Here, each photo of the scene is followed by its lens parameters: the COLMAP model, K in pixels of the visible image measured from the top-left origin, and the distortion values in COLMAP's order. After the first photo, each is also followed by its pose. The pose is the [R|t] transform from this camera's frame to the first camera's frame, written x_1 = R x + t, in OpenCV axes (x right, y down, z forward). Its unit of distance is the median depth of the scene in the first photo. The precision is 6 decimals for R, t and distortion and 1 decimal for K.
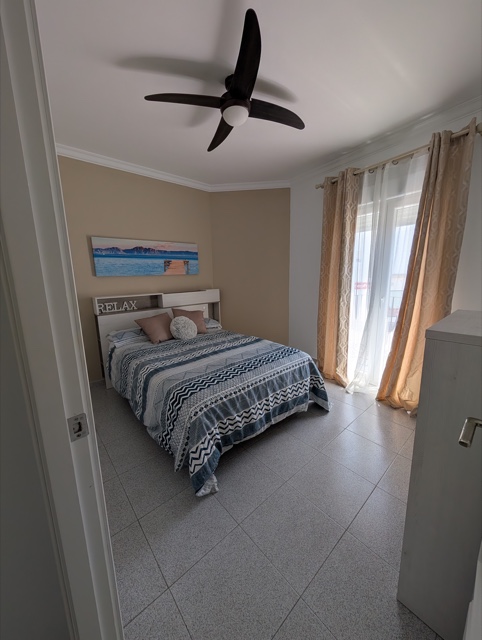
lens RADIAL K [[238.7, 0, 241.0], [0, 238.7, 320.0], [0, 0, 1]] dist [-0.001240, -0.000034]
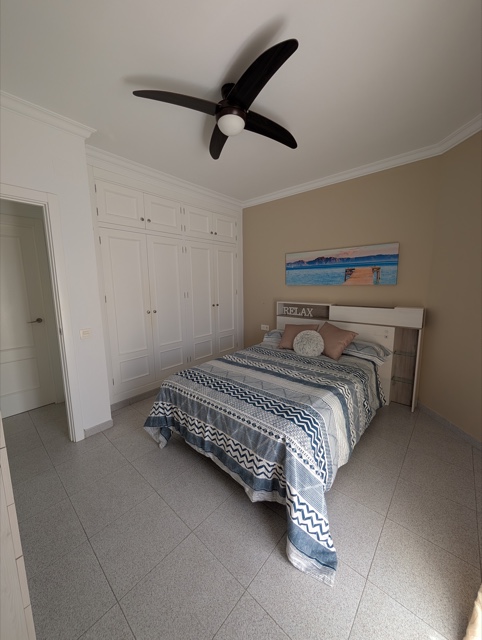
lens RADIAL K [[238.7, 0, 241.0], [0, 238.7, 320.0], [0, 0, 1]] dist [-0.001240, -0.000034]
pose [[0.136386, 0.171058, -0.975776, 0.572358], [-0.183292, 0.972331, 0.144835, -0.132168], [0.973552, 0.159099, 0.163966, 0.548330]]
